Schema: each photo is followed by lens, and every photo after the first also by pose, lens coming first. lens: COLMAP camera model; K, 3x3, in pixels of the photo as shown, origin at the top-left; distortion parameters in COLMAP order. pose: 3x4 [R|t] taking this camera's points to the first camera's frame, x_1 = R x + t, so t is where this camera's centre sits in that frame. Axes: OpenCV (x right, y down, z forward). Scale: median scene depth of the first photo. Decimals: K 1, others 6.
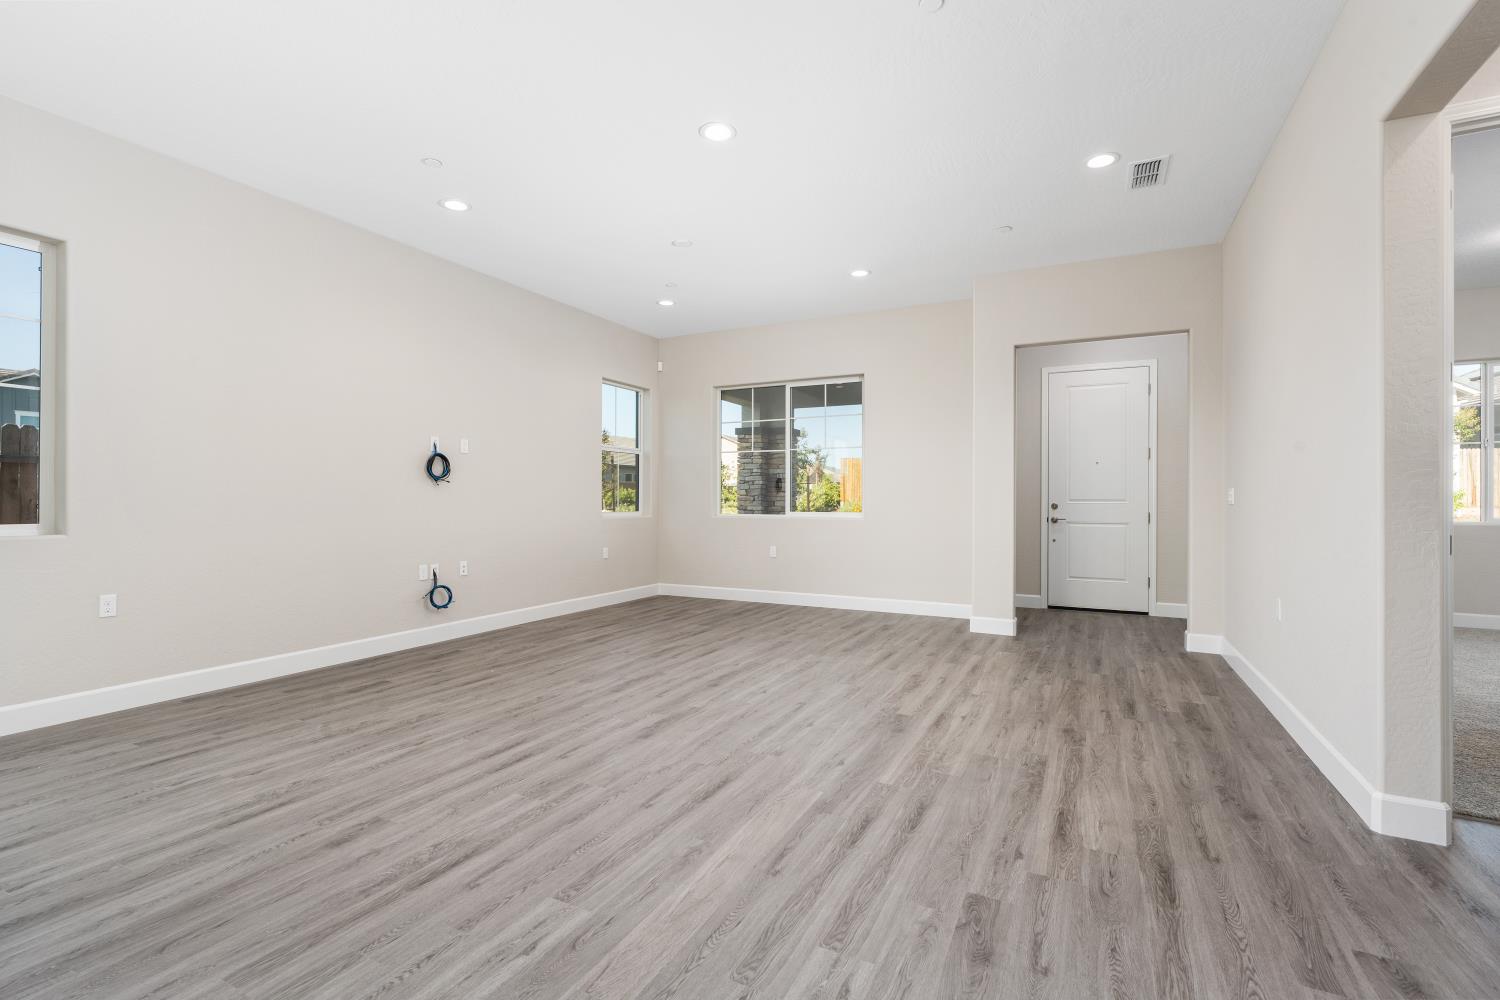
lens RADIAL K [[677.1, 0, 745.6], [0, 677.1, 497.2], [0, 0, 1]] dist [-0.005250, 0.001833]
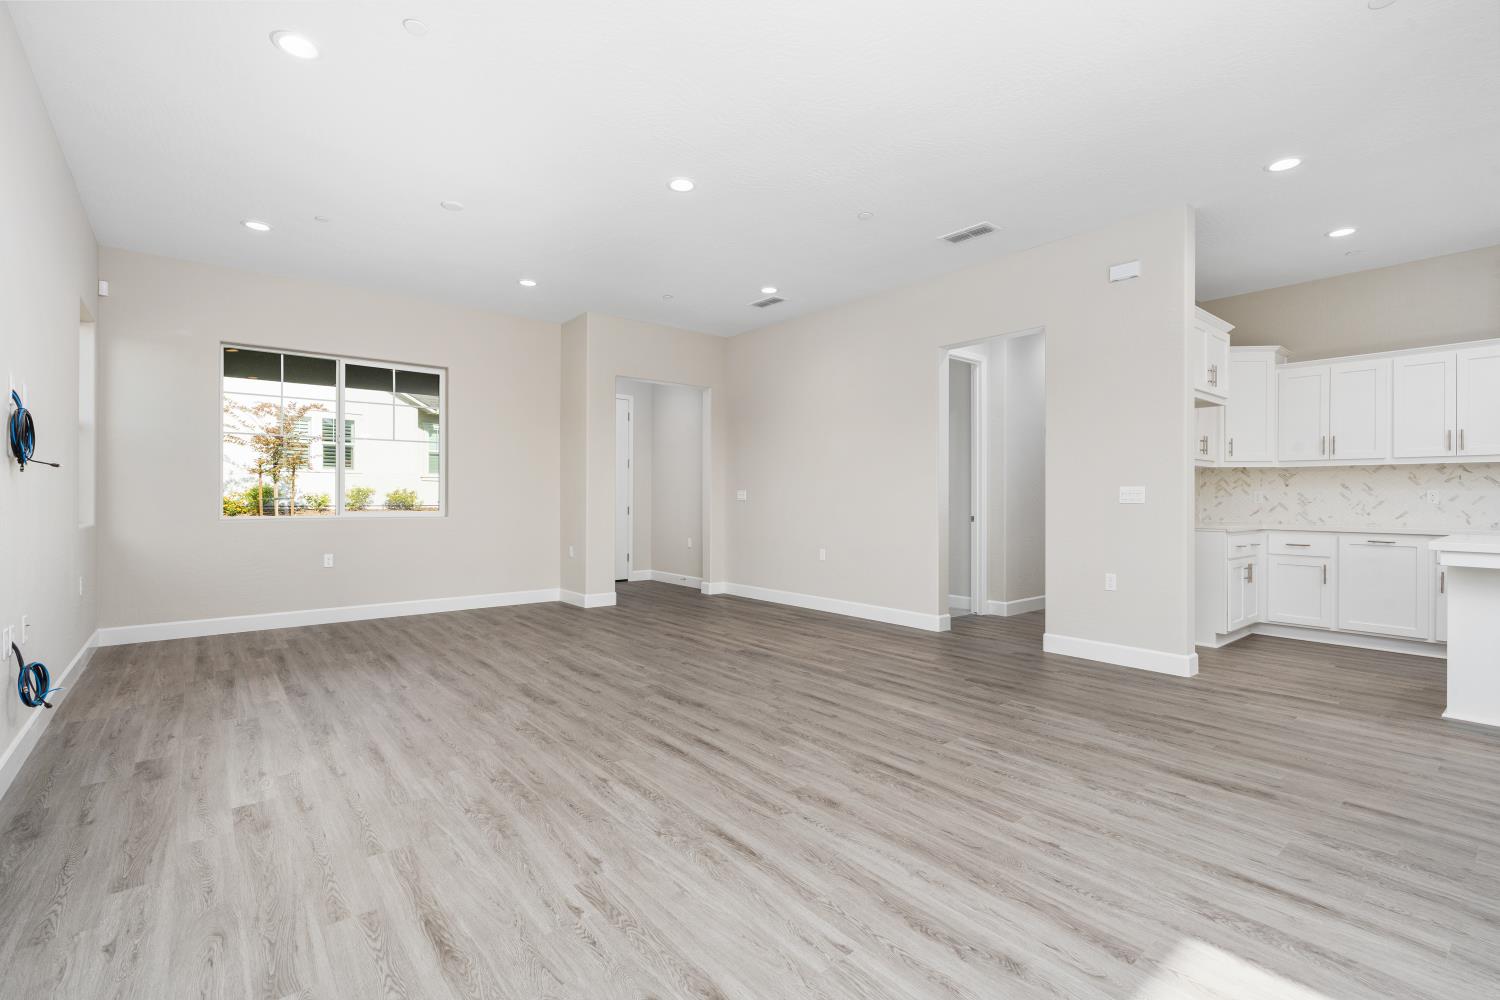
lens RADIAL K [[677.1, 0, 748.1], [0, 677.1, 497.6], [0, 0, 1]] dist [-0.005250, 0.001833]
pose [[0.393974, -0.001415, 0.919121, -1.114418], [-0.007139, 0.999964, 0.004599, -0.006823], [-0.919094, -0.008373, 0.393950, 0.444628]]
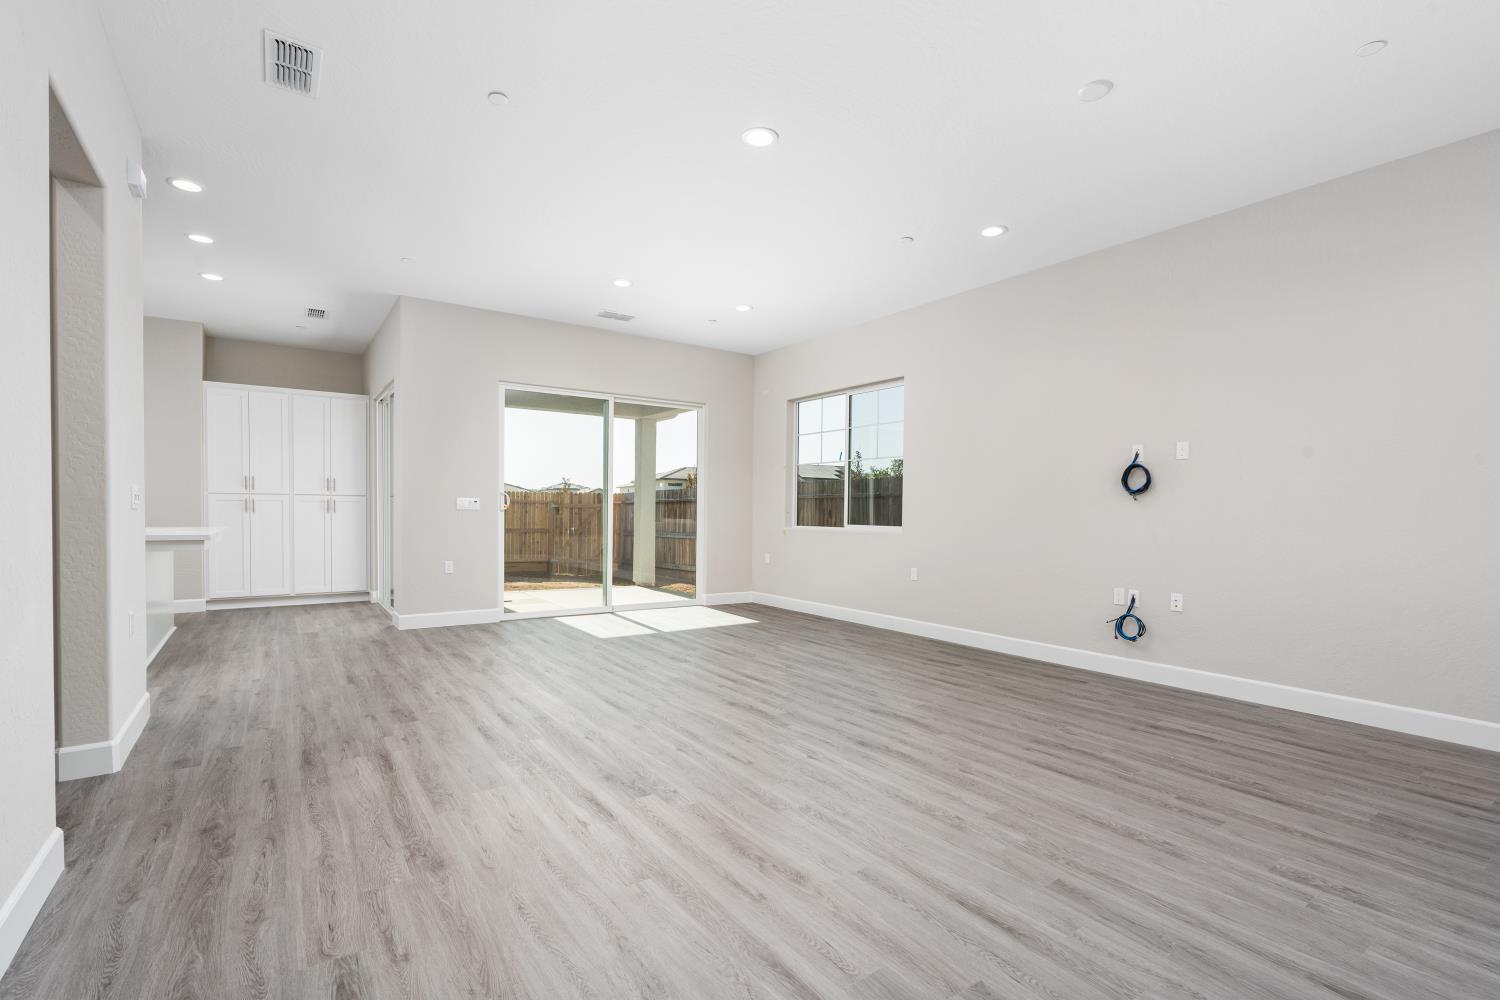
lens RADIAL K [[677.1, 0, 746.6], [0, 677.1, 534.0], [0, 0, 1]] dist [-0.005250, 0.001833]
pose [[-0.466257, 0.021029, -0.884400, 0.874901], [-0.008078, 0.999575, 0.028027, 0.008481], [0.884613, 0.020212, -0.465888, 1.505348]]
